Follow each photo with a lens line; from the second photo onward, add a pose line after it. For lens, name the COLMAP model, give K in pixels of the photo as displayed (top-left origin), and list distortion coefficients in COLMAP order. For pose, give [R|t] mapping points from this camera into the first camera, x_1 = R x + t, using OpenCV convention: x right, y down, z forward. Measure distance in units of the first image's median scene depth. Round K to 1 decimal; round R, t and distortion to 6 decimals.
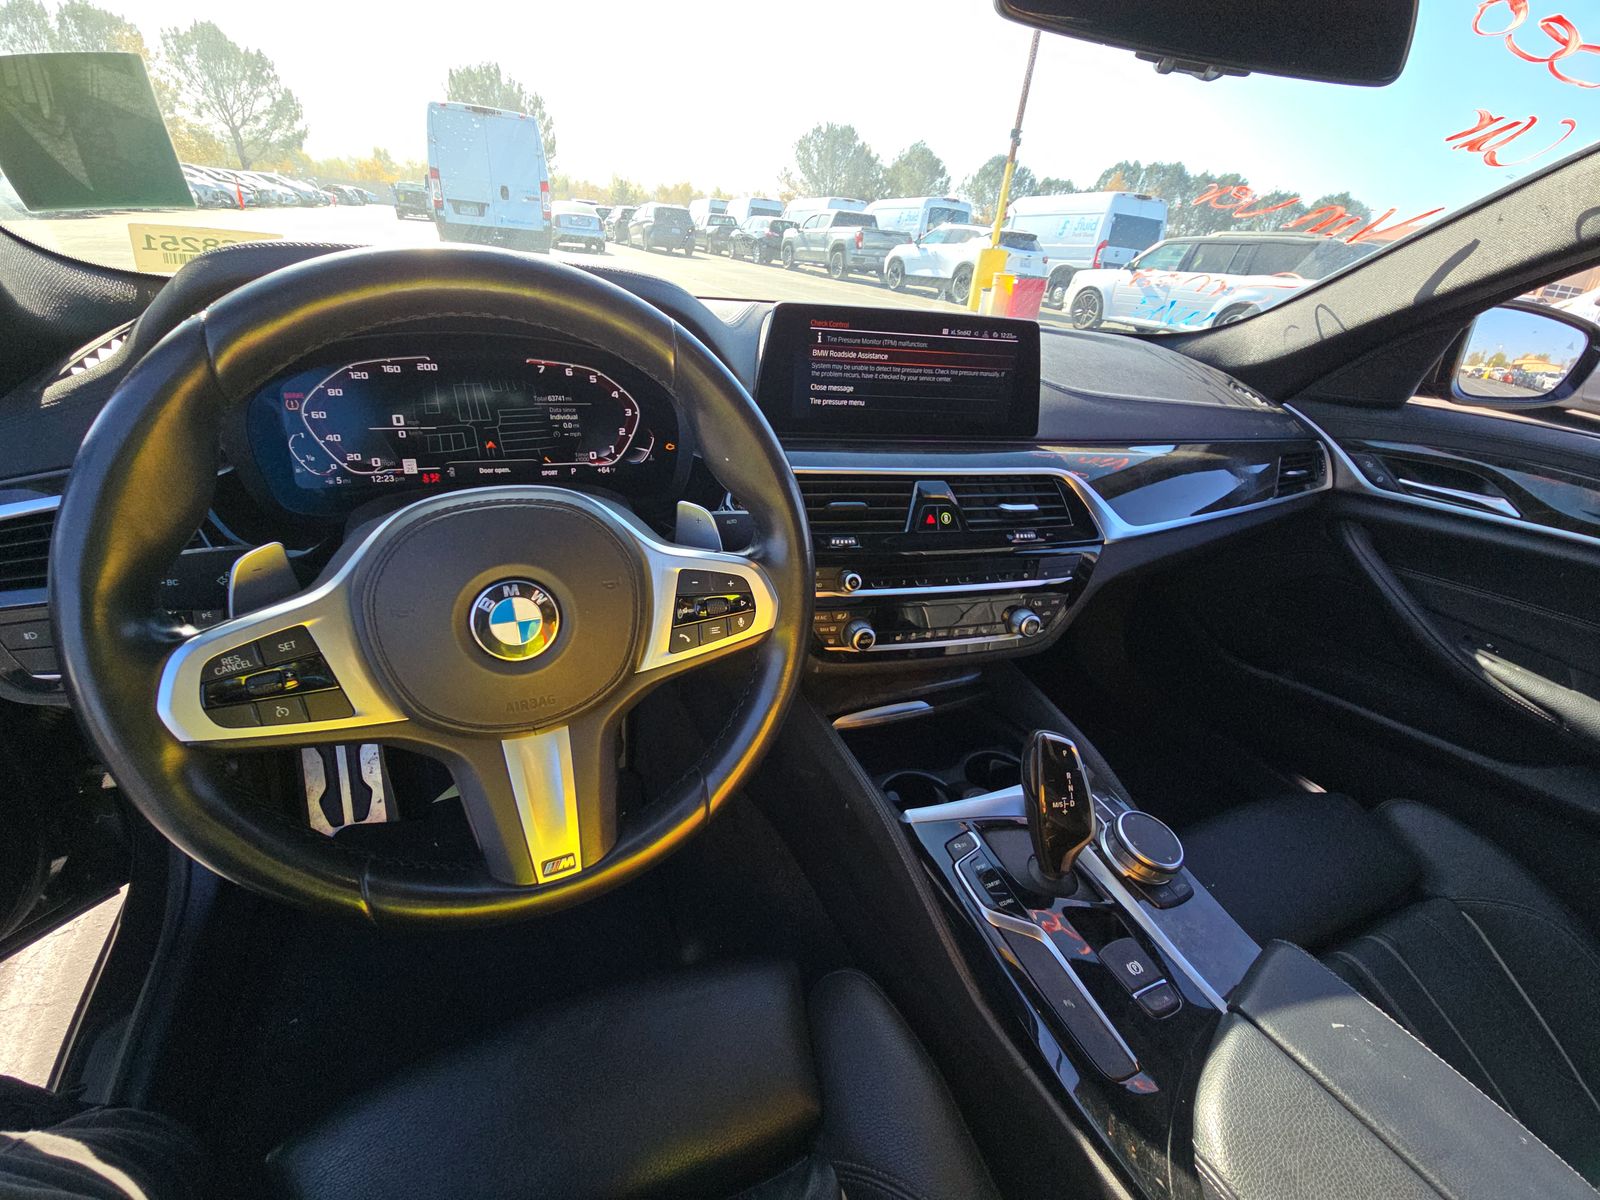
lens RADIAL K [[660.3, 0, 788.5], [0, 660.3, 594.5], [0, 0, 1]] dist [0.008567, -0.003328]
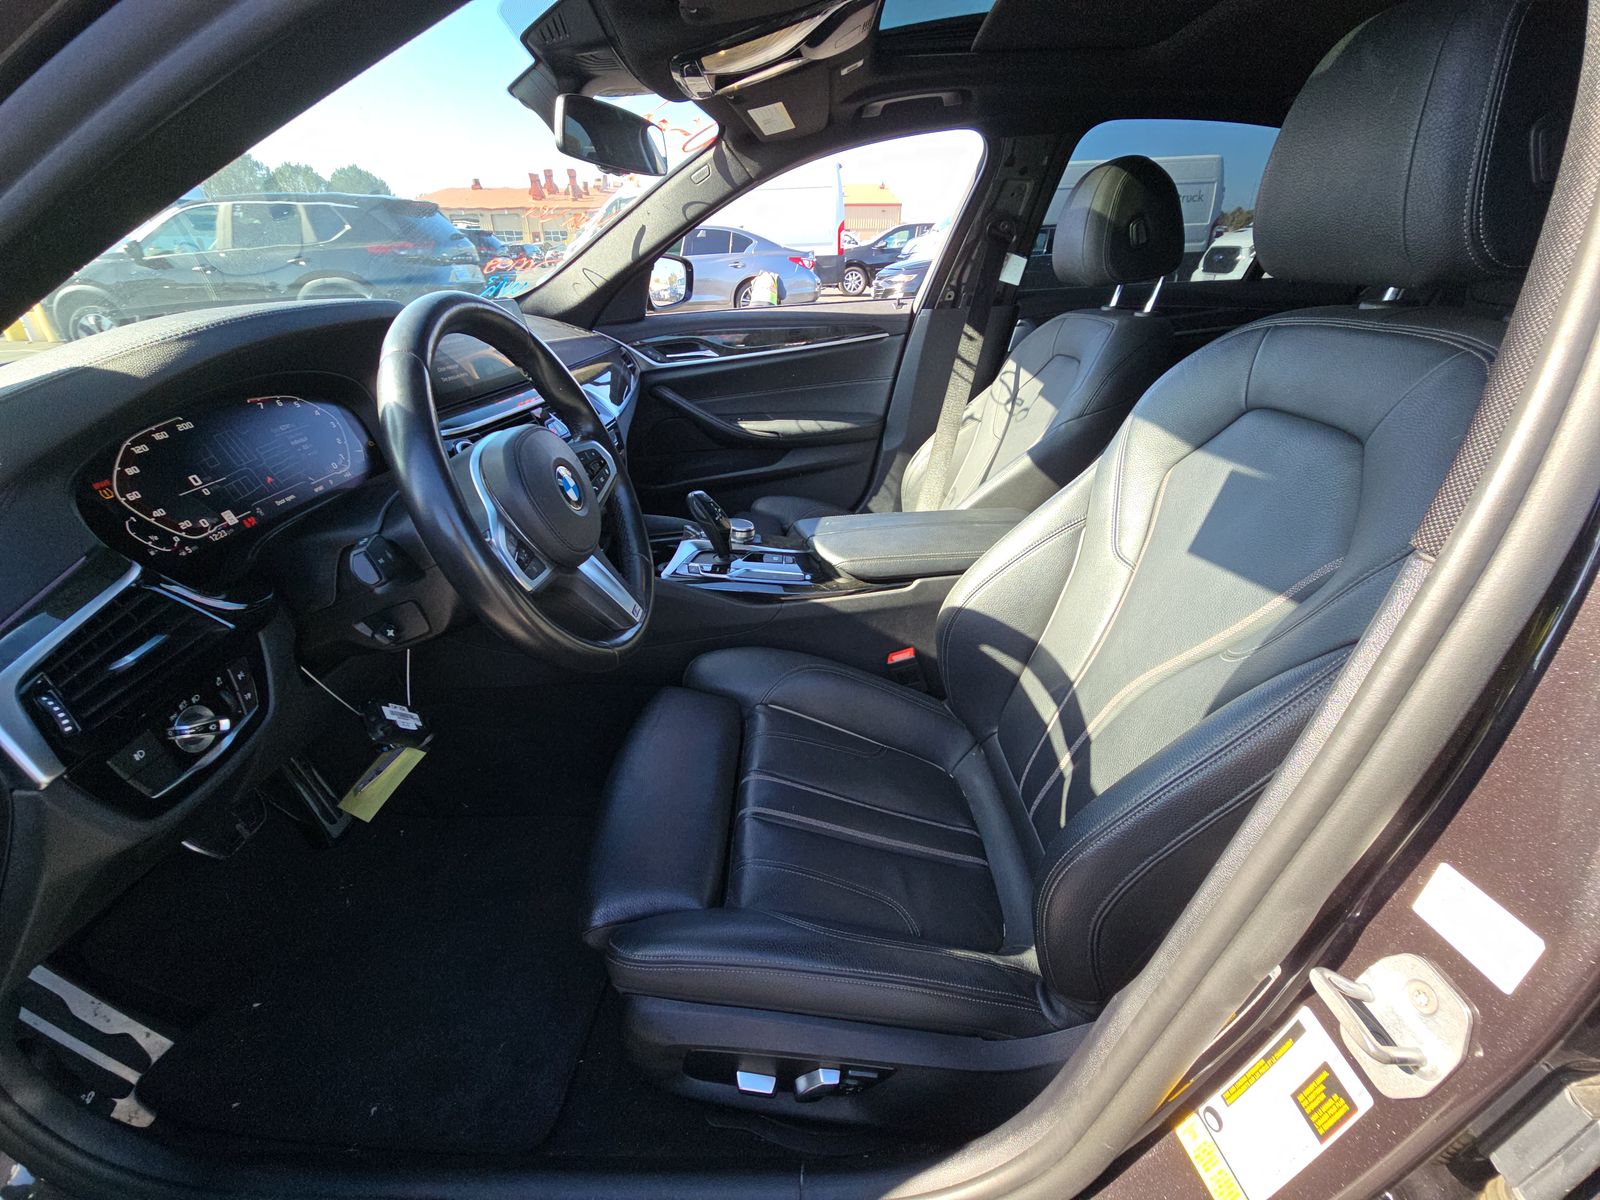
lens RADIAL K [[660.3, 0, 802.9], [0, 660.3, 602.5], [0, 0, 1]] dist [0.008567, -0.003328]
pose [[0.405823, -0.508448, 0.759466, -0.976580], [0.476338, 0.826852, 0.299029, 0.035671], [-0.780006, 0.240409, 0.577749, -0.274372]]
